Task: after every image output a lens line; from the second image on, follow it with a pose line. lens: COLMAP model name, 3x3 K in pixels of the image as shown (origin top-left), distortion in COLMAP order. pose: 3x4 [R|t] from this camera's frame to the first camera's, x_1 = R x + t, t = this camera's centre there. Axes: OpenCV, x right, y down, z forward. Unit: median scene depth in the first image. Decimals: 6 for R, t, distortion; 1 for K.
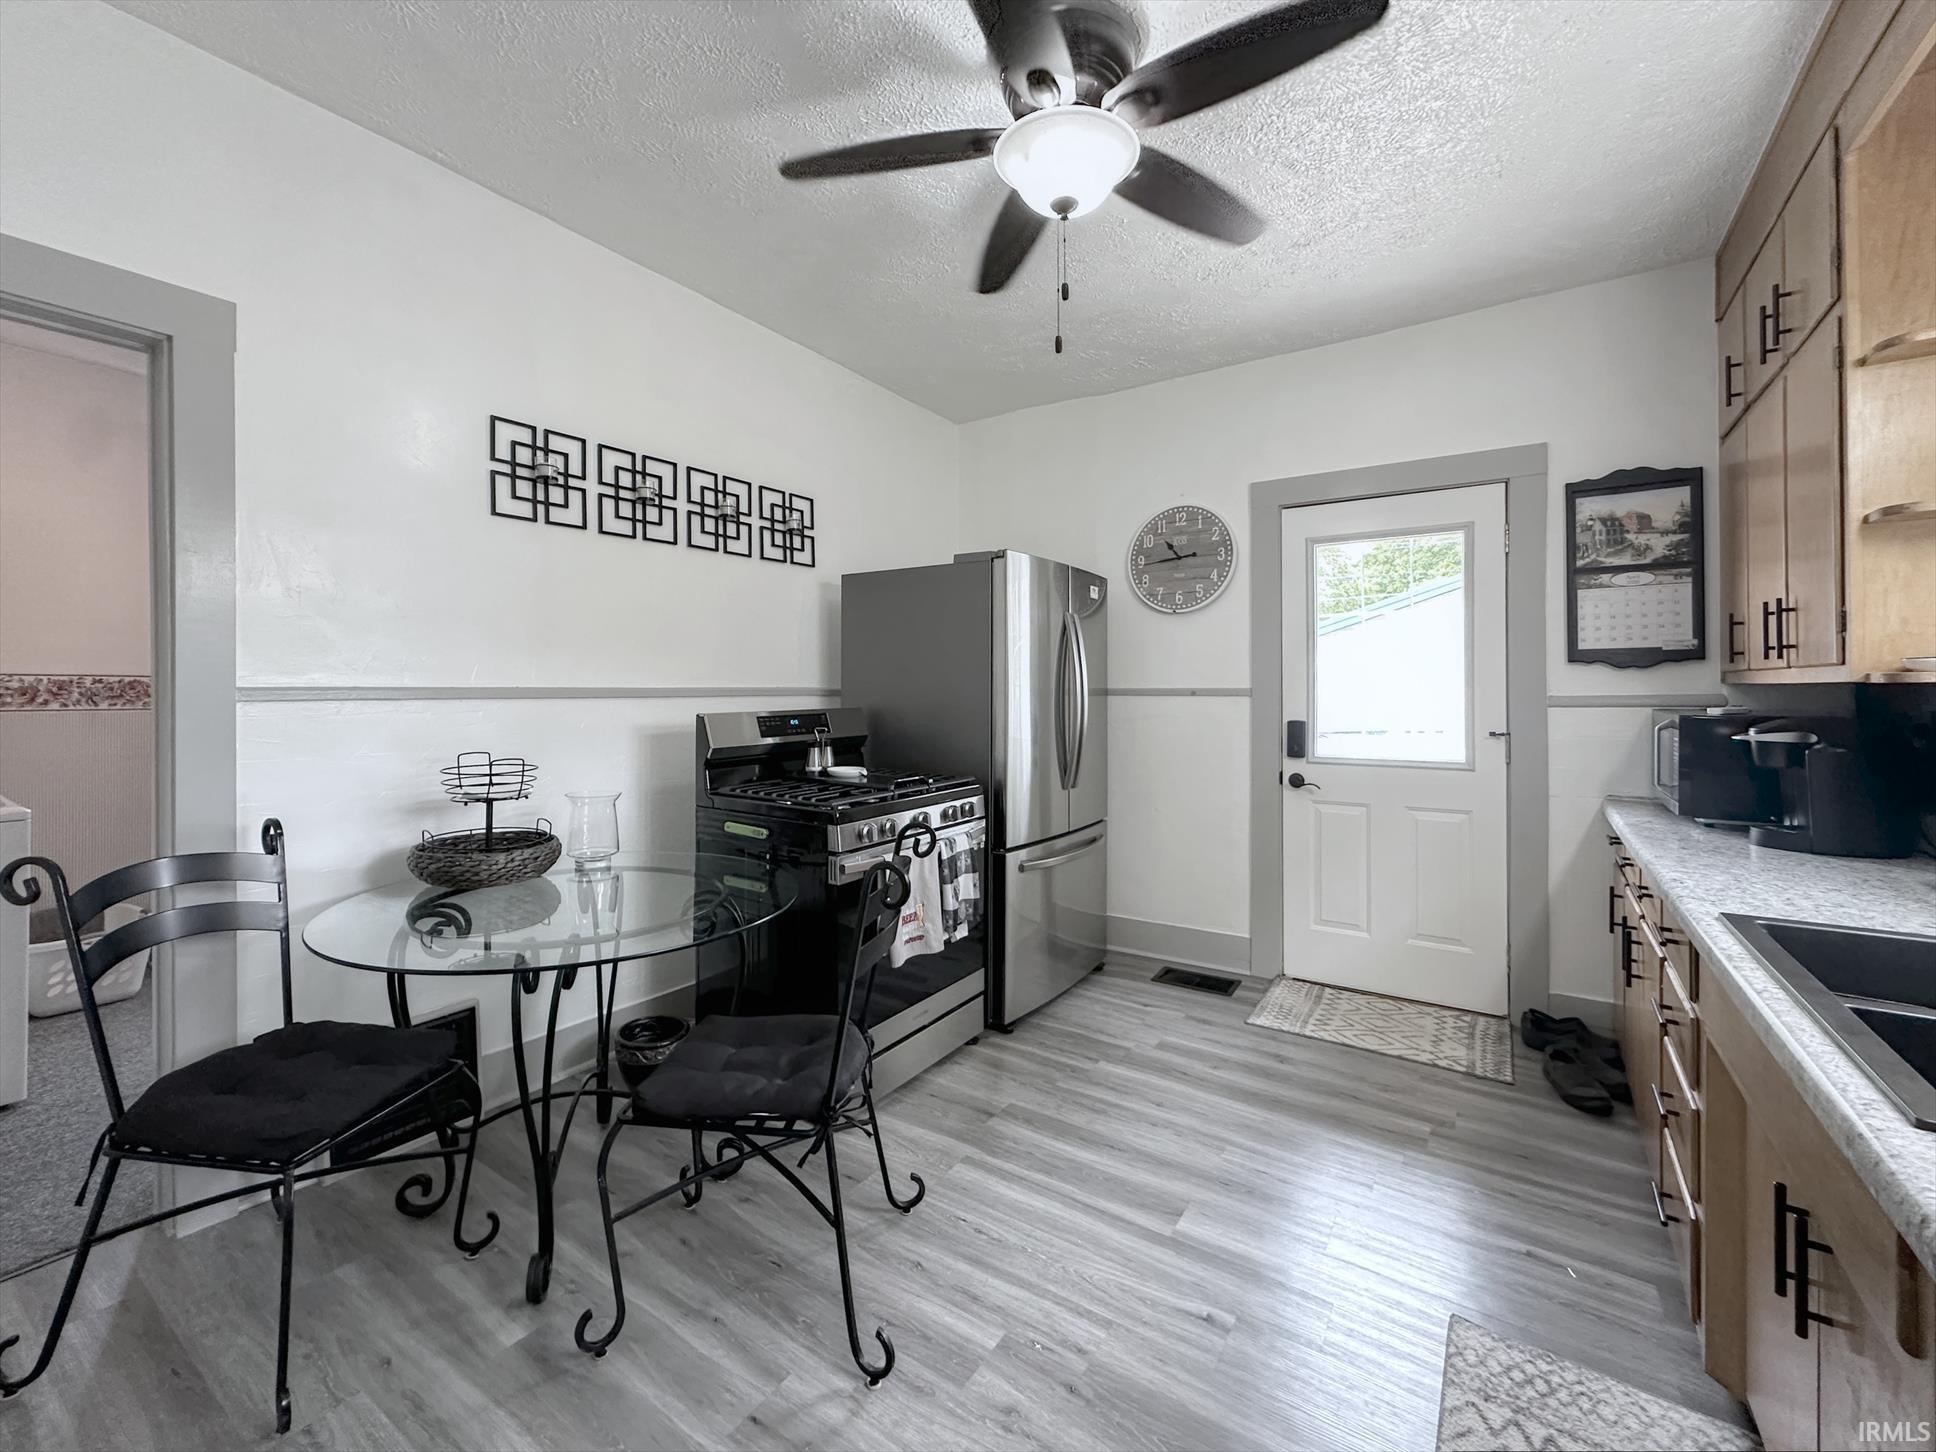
lens RADIAL K [[799.7, 0, 963.9], [0, 799.7, 684.1], [0, 0, 1]] dist [-0.002833, 0.000221]
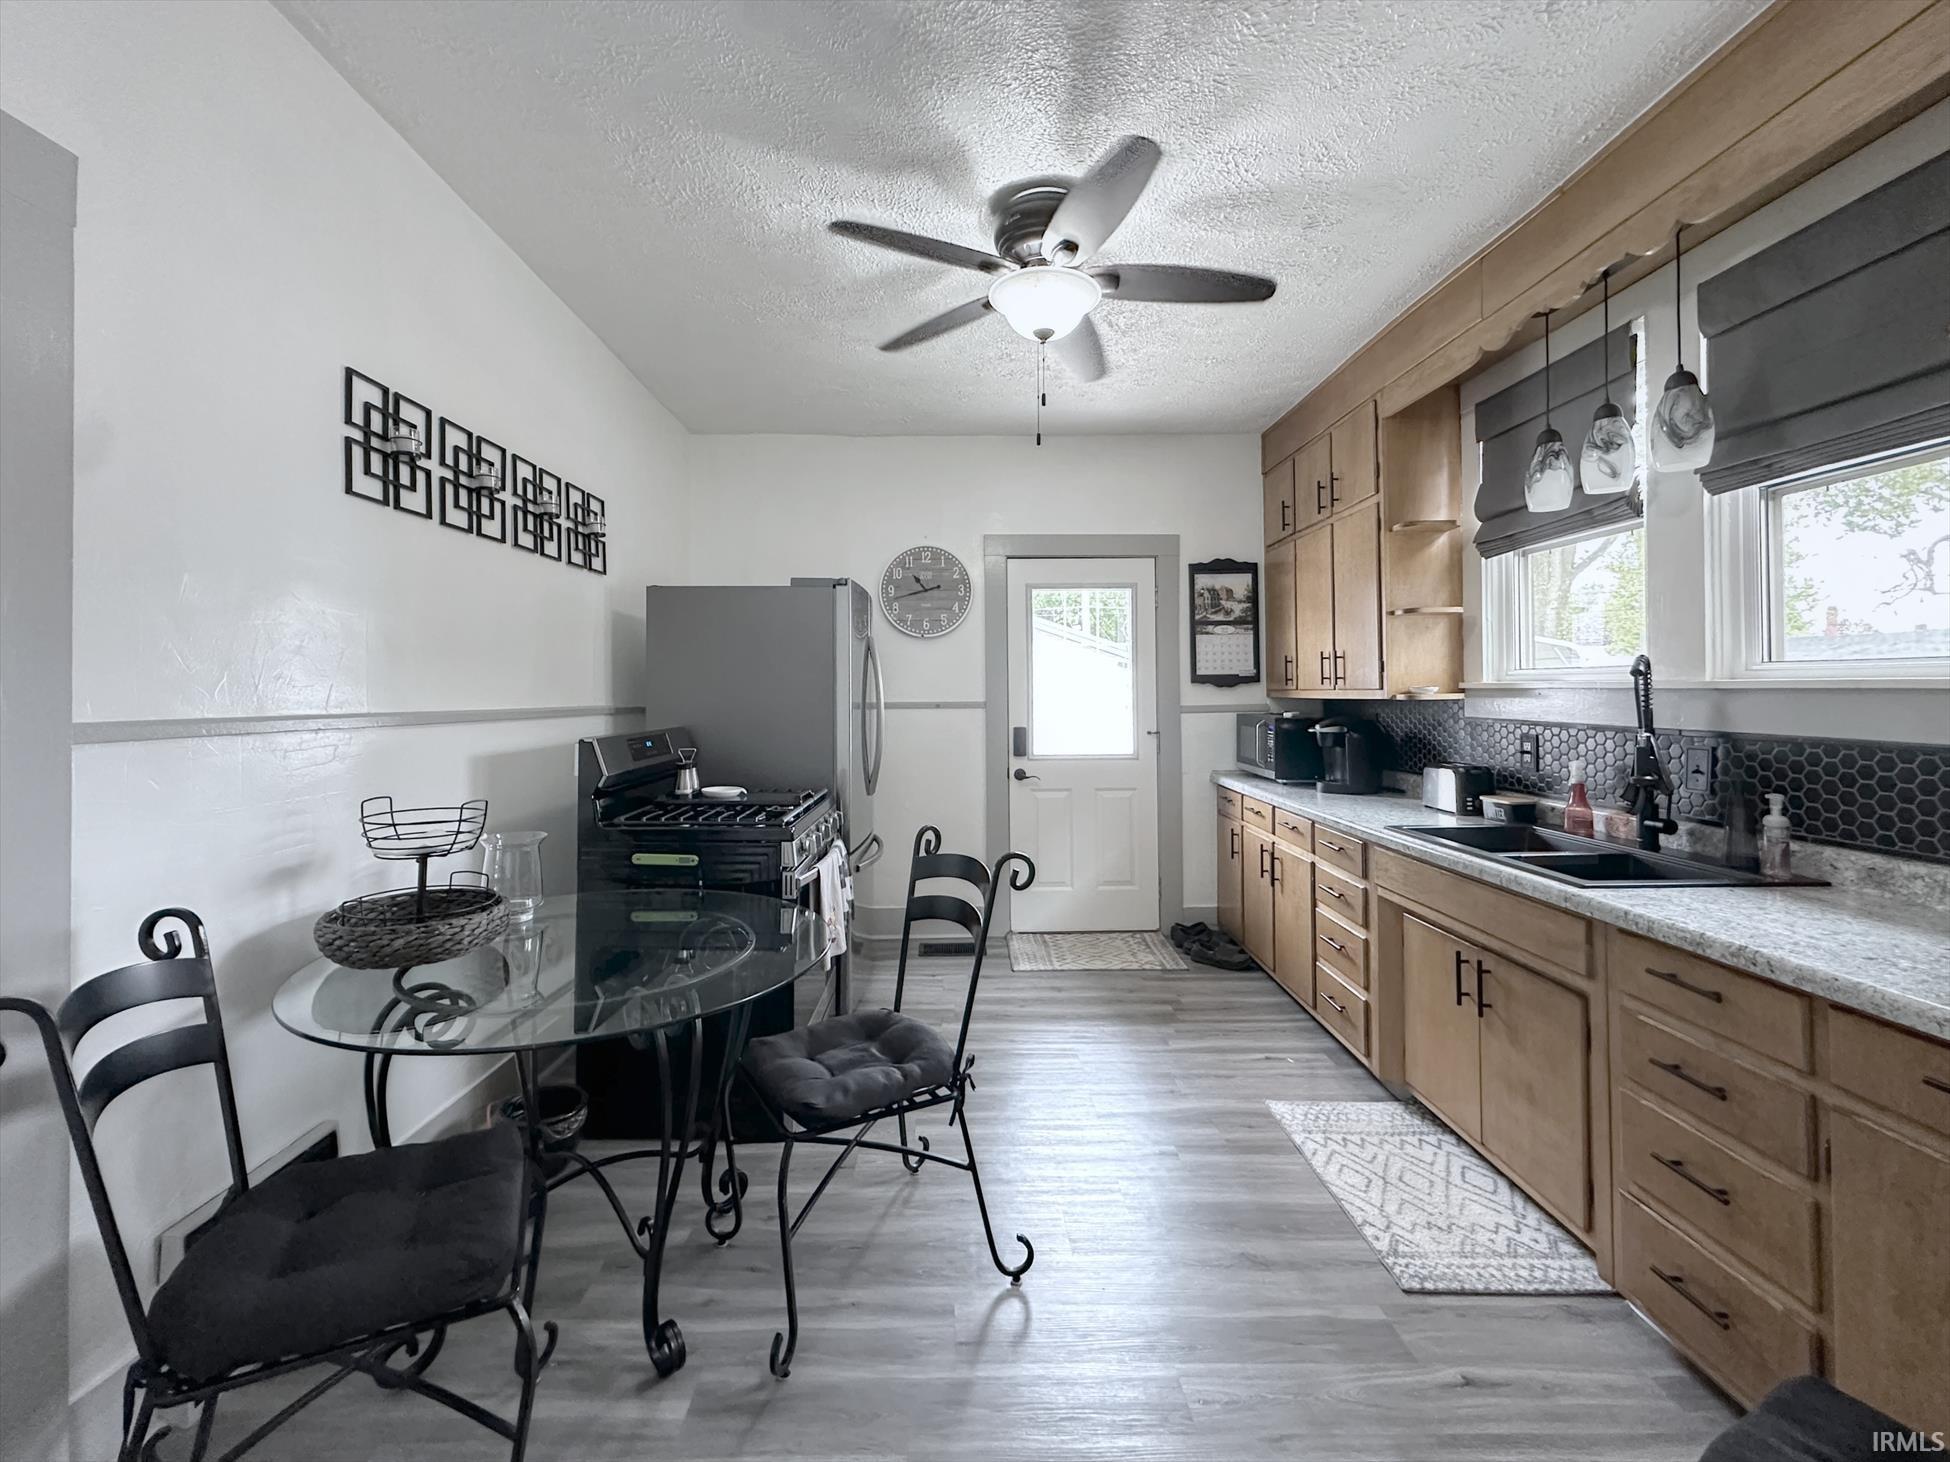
lens RADIAL K [[800.3, 0, 965.5], [0, 800.3, 675.5], [0, 0, 1]] dist [-0.001830, -0.000158]
pose [[0.820959, 0.008390, 0.570925, -0.466148], [0.002931, 0.999817, -0.018908, -0.015052], [-0.570979, 0.017196, 0.820784, 0.011997]]
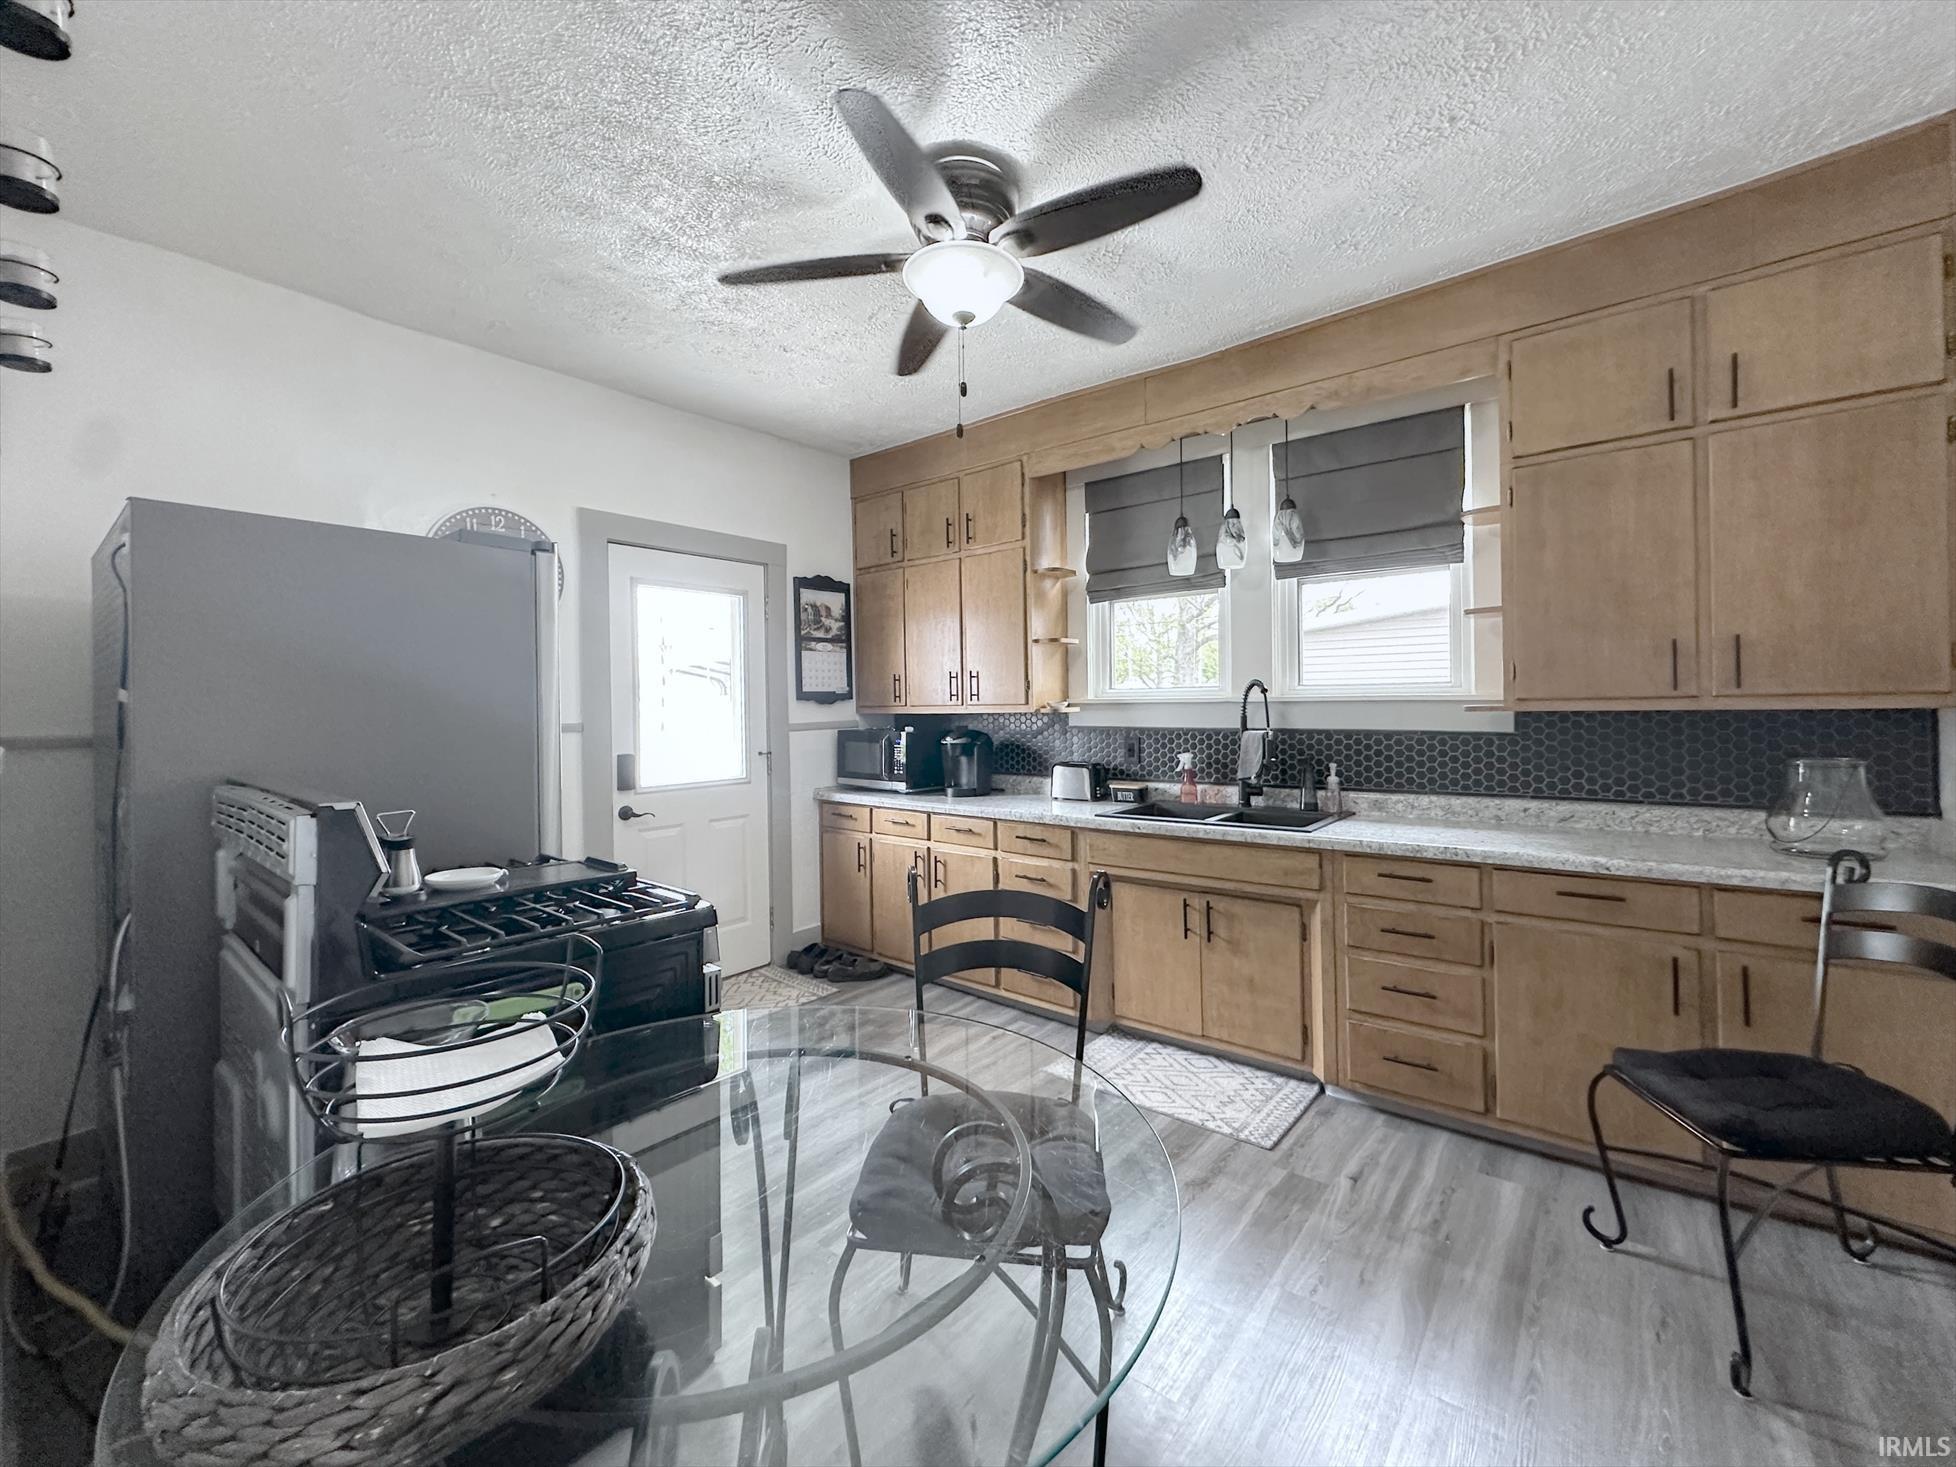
lens RADIAL K [[801.8, 0, 975.2], [0, 801.8, 701.7], [0, 0, 1]] dist [-0.002033, -0.000304]
pose [[0.087113, 0.005034, 0.996186, -0.693442], [0.011769, 0.999912, -0.006082, -0.012323], [-0.996129, 0.012254, 0.087046, 0.577191]]
